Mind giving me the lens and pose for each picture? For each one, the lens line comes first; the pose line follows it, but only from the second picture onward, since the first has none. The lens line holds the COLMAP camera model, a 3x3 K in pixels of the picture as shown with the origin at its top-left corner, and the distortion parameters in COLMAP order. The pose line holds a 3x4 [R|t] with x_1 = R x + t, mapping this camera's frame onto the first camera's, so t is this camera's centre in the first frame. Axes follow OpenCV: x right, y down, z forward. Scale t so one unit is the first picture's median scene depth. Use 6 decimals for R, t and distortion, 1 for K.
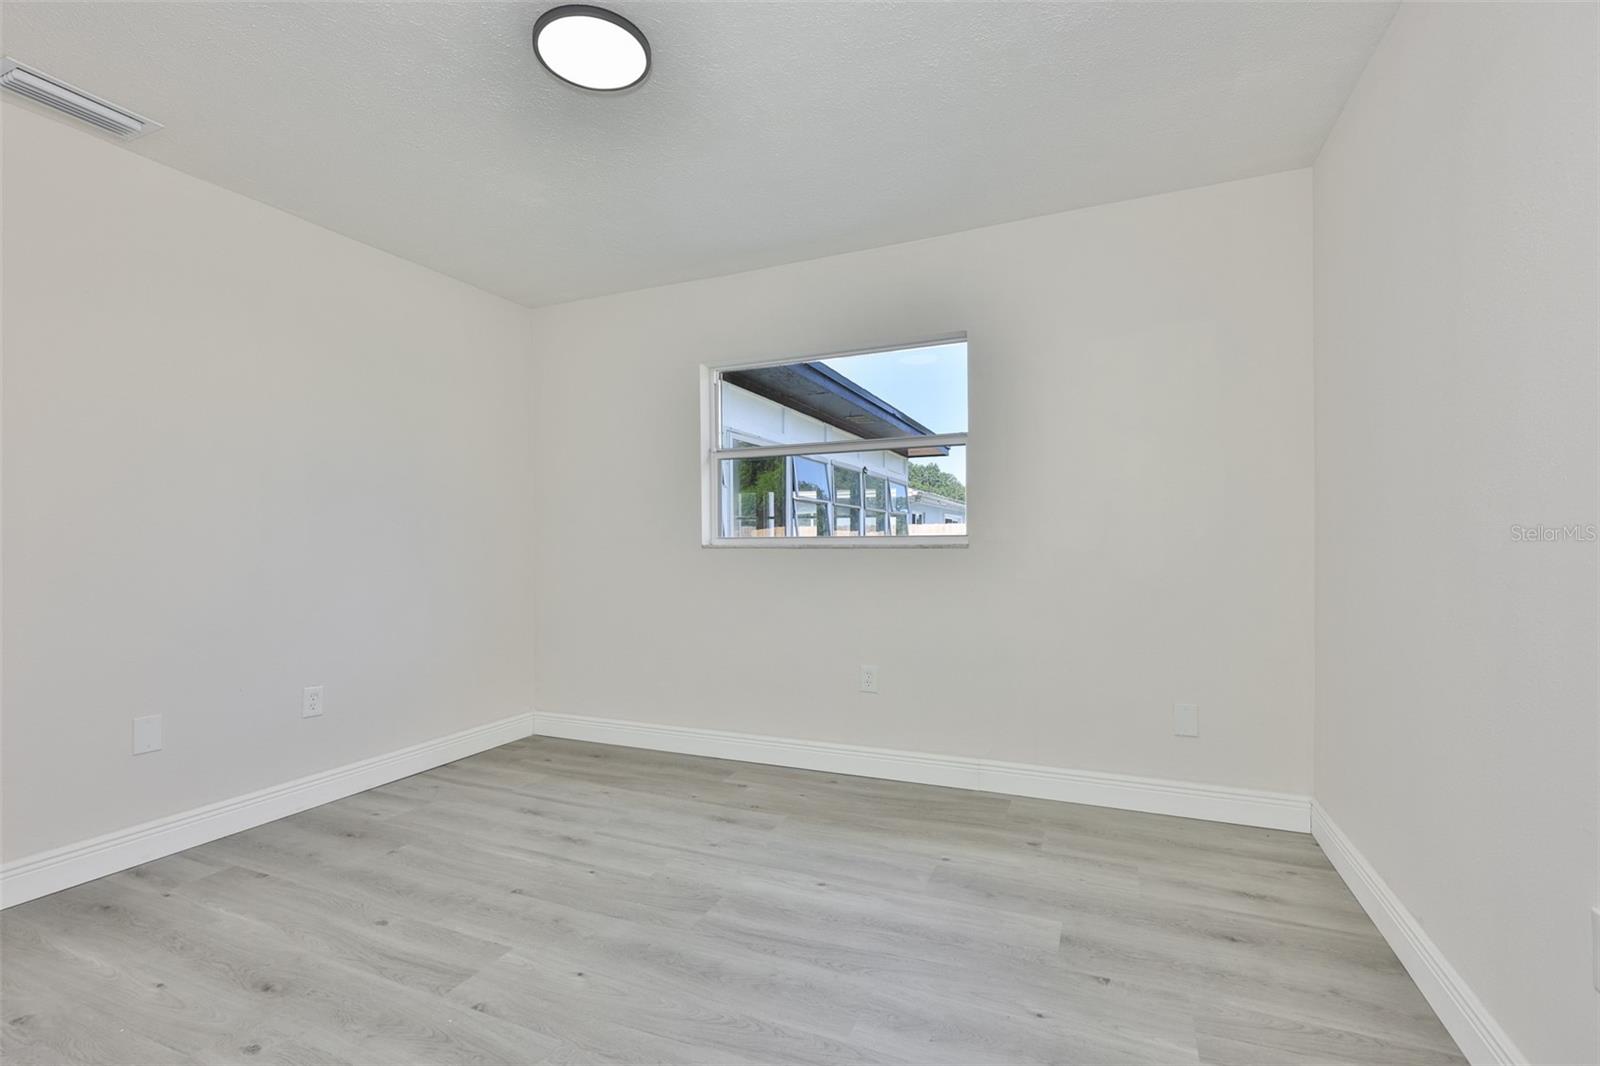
lens RADIAL K [[671.0, 0, 789.4], [0, 671.0, 530.5], [0, 0, 1]] dist [0.000761, 0.000246]
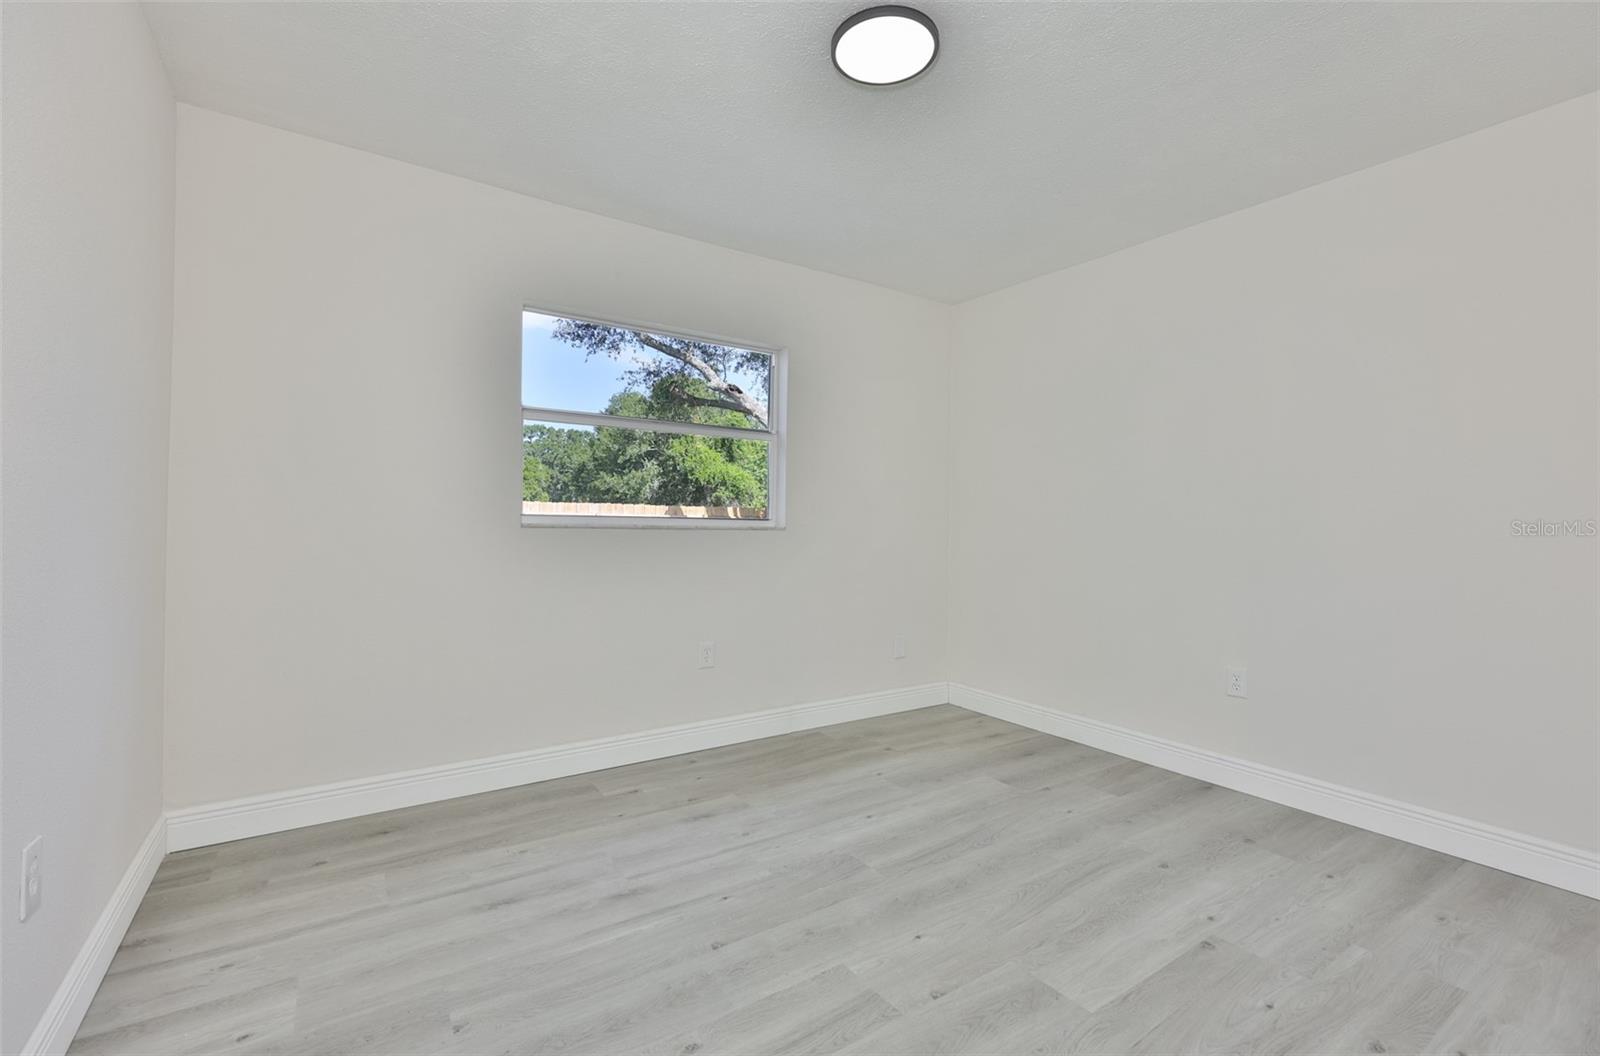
lens RADIAL K [[709.5, 0, 749.9], [0, 709.5, 503.5], [0, 0, 1]] dist [0.000092, -0.000048]
pose [[0.555014, 0.039799, 0.830888, -0.896249], [-0.034553, 0.999096, -0.024776, 0.012442], [-0.831123, -0.014959, 0.555887, 0.390269]]
